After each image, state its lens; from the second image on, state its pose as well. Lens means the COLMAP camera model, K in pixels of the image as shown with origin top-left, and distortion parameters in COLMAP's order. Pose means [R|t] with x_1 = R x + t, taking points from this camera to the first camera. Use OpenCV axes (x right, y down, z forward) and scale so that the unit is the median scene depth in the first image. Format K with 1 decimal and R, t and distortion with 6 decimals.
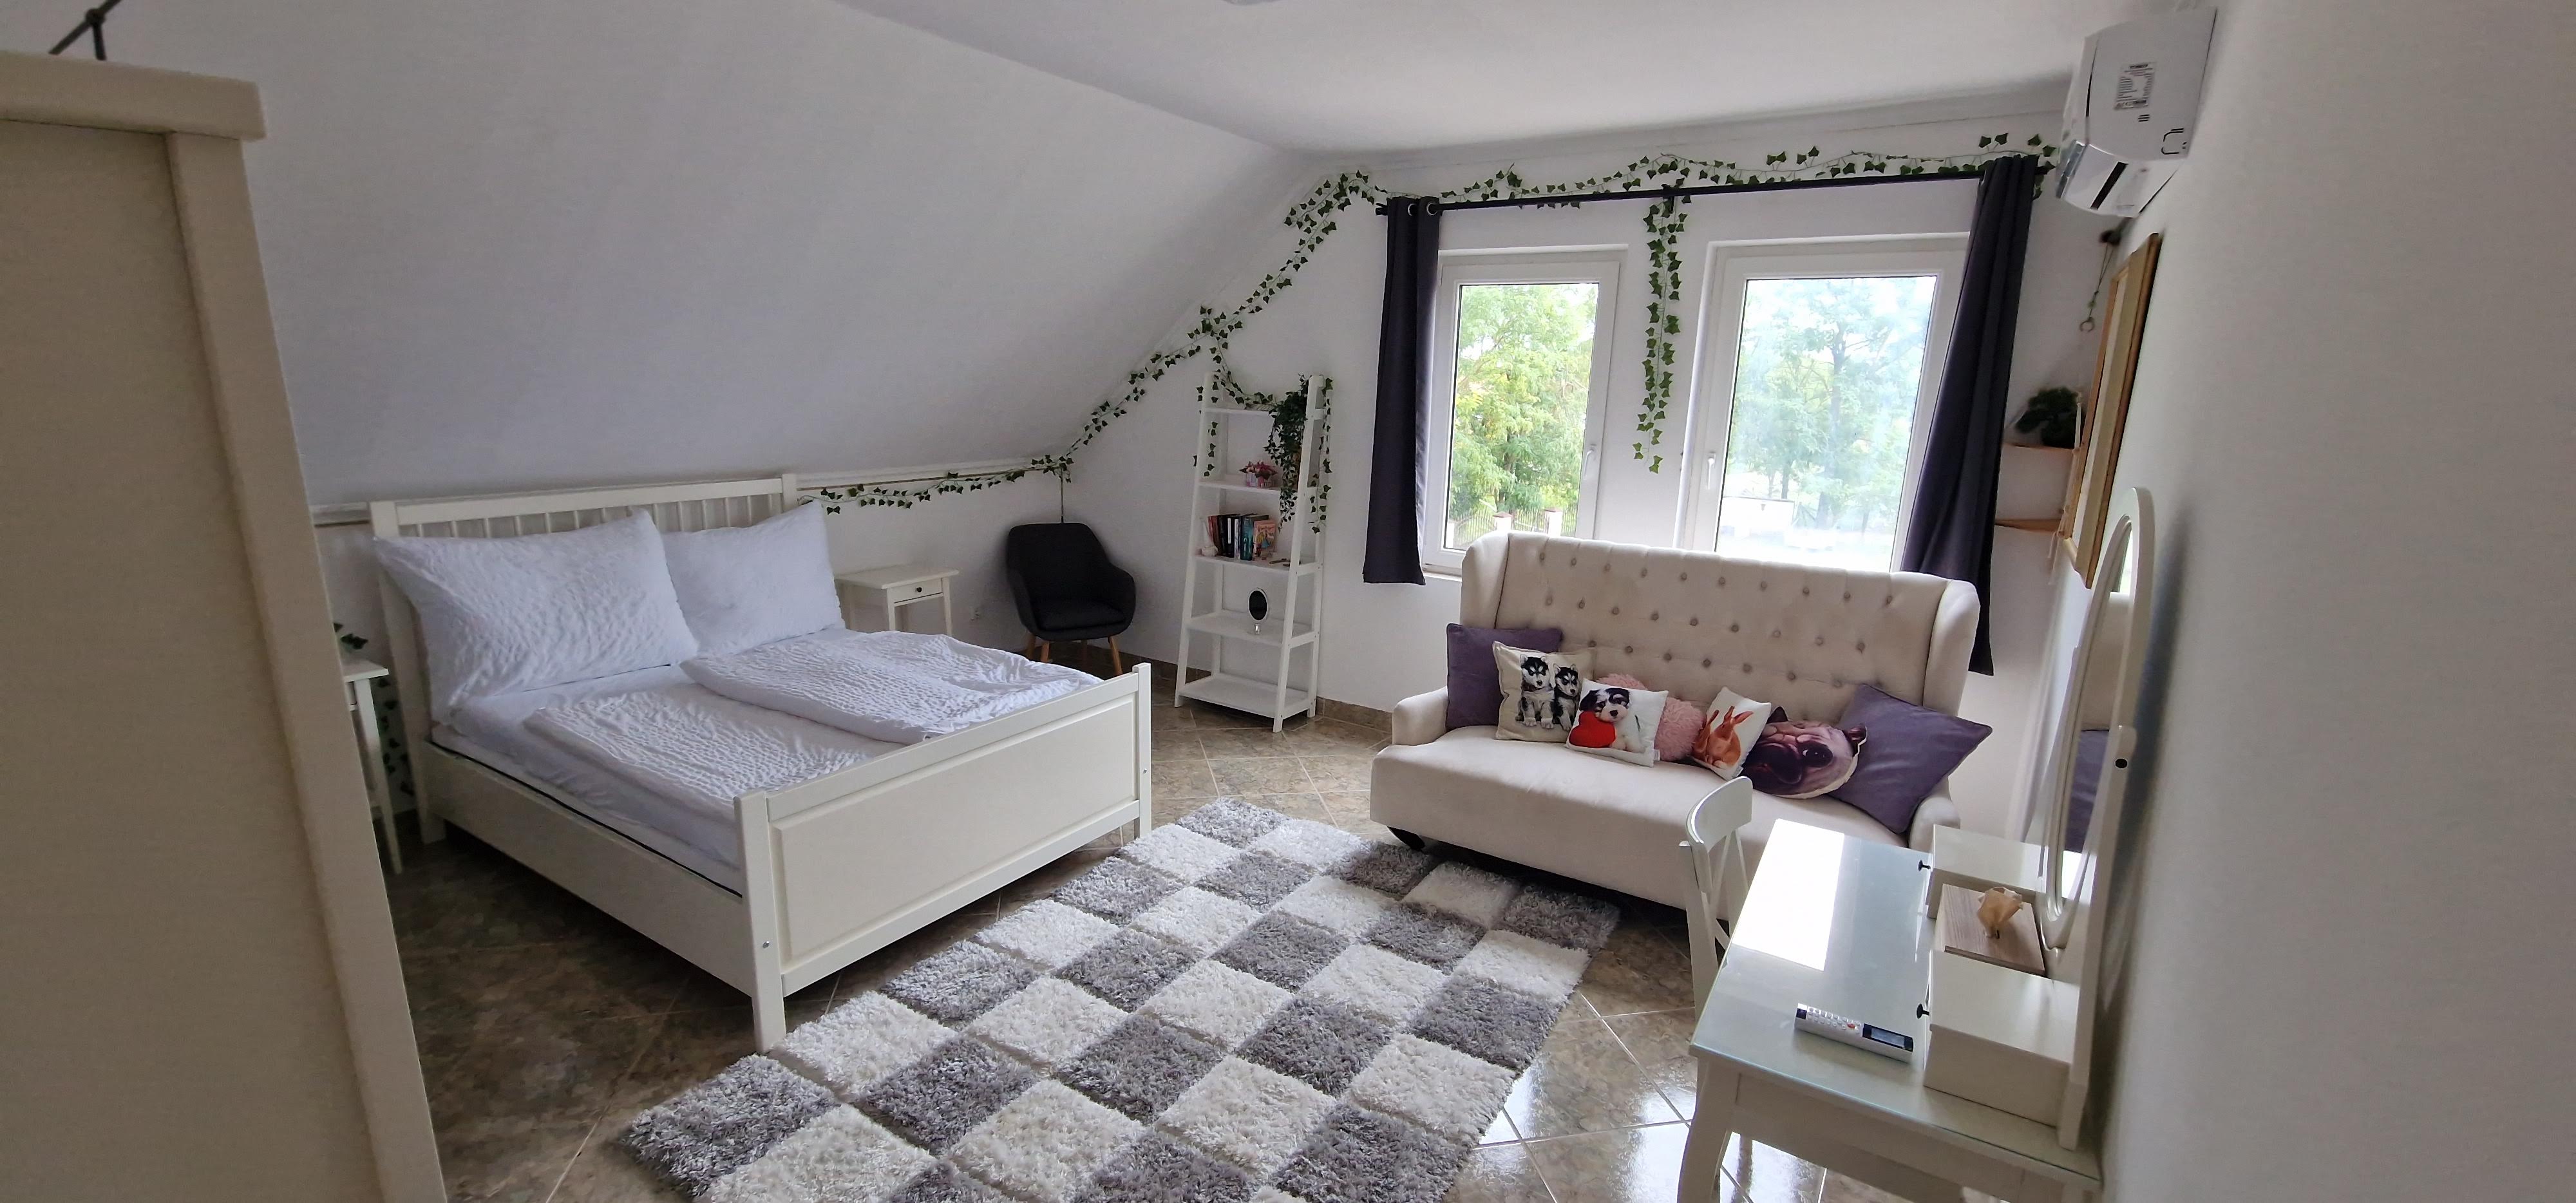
lens RADIAL K [[1046.3, 0, 1286.2], [0, 1046.3, 620.3], [0, 0, 1]] dist [-0.011584, -0.001407]
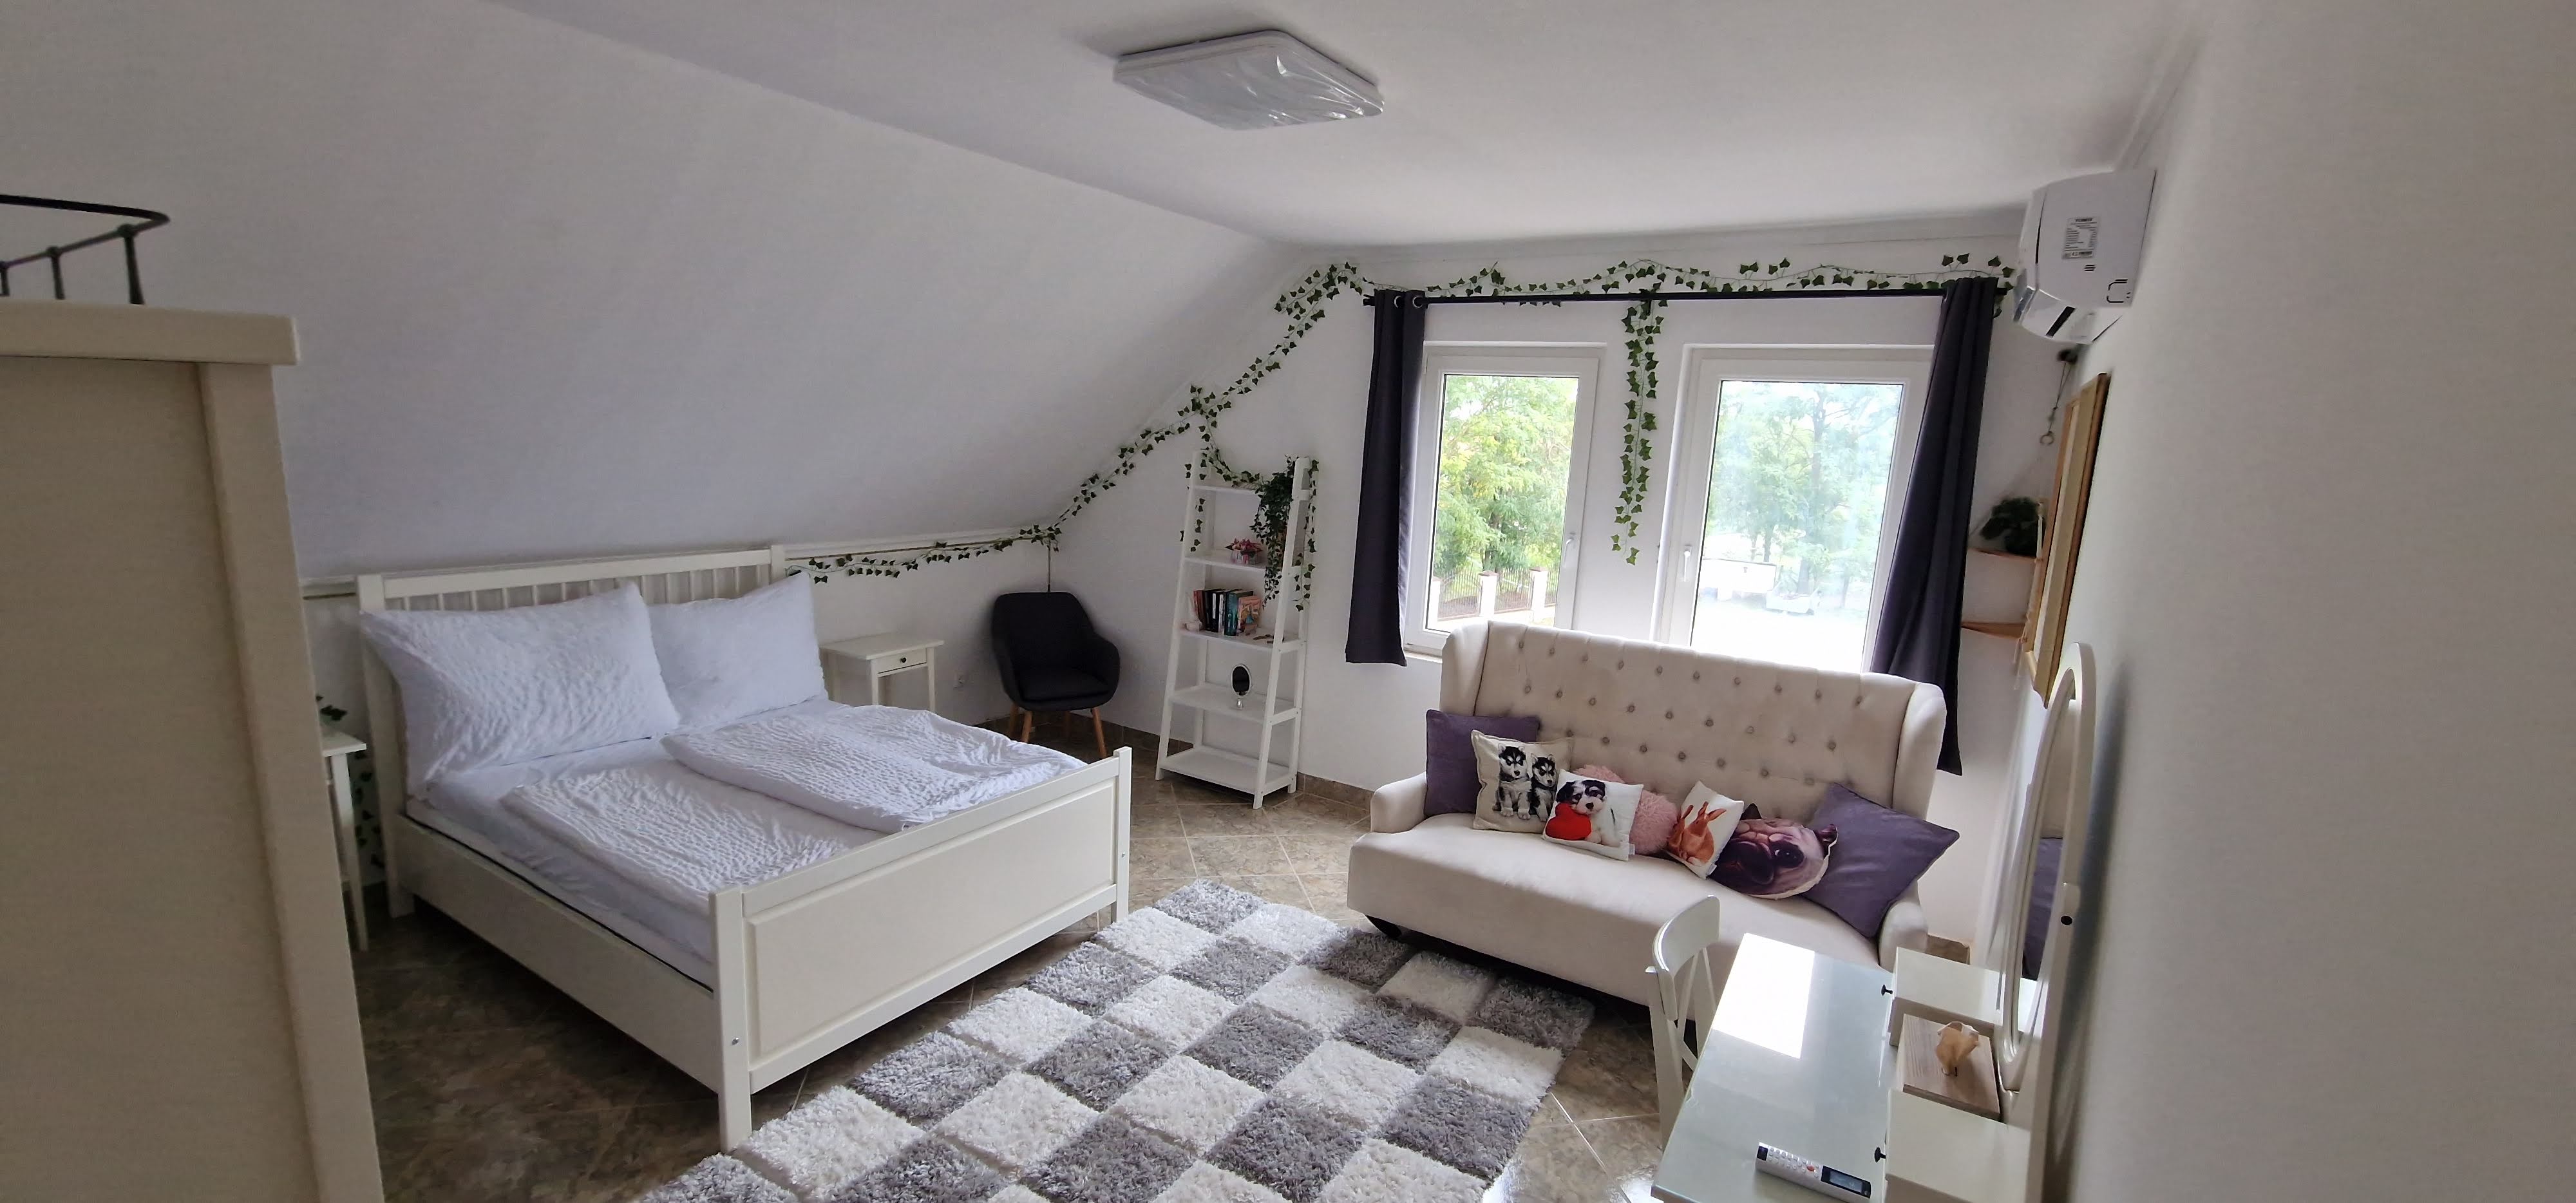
lens RADIAL K [[1046.3, 0, 1287.1], [0, 1046.3, 615.1], [0, 0, 1]] dist [-0.011584, -0.001407]
pose [[0.999725, 0.019515, 0.012988, 0.003995], [-0.018835, 0.998545, -0.050533, -0.035195], [-0.013955, 0.050274, 0.998638, -0.012381]]
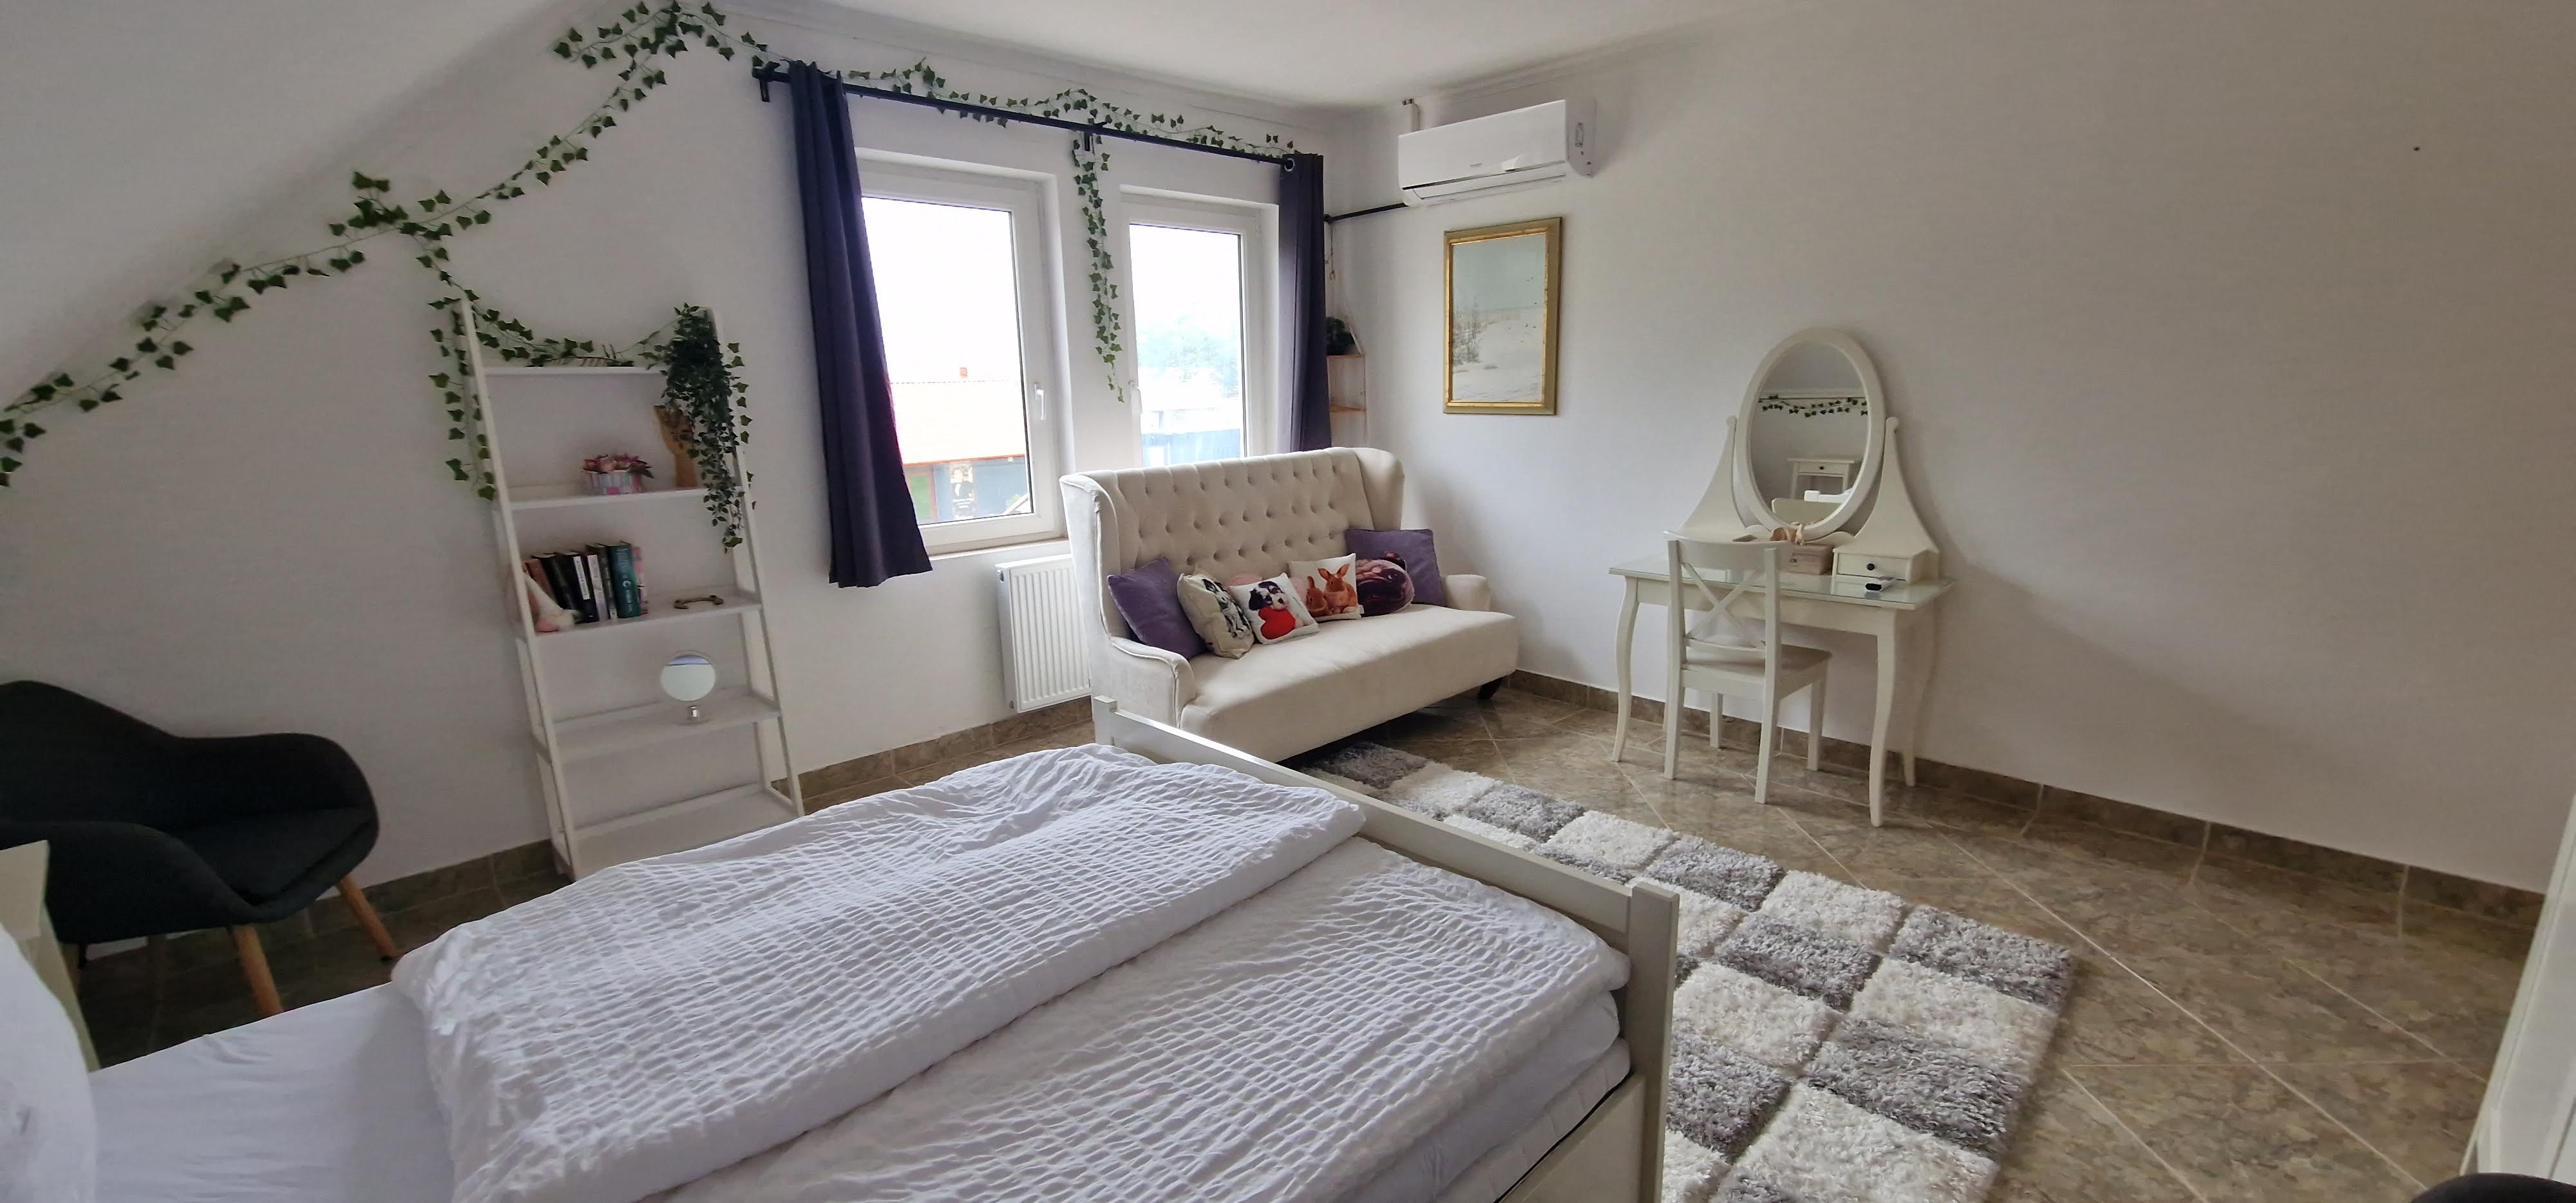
lens RADIAL K [[1046.3, 0, 1308.7], [0, 1046.3, 624.7], [0, 0, 1]] dist [-0.011584, -0.001407]
pose [[0.197433, -0.260985, 0.944938, -0.694236], [0.247776, 0.945899, 0.209480, -0.107494], [-0.948487, 0.192775, 0.251417, 0.624312]]
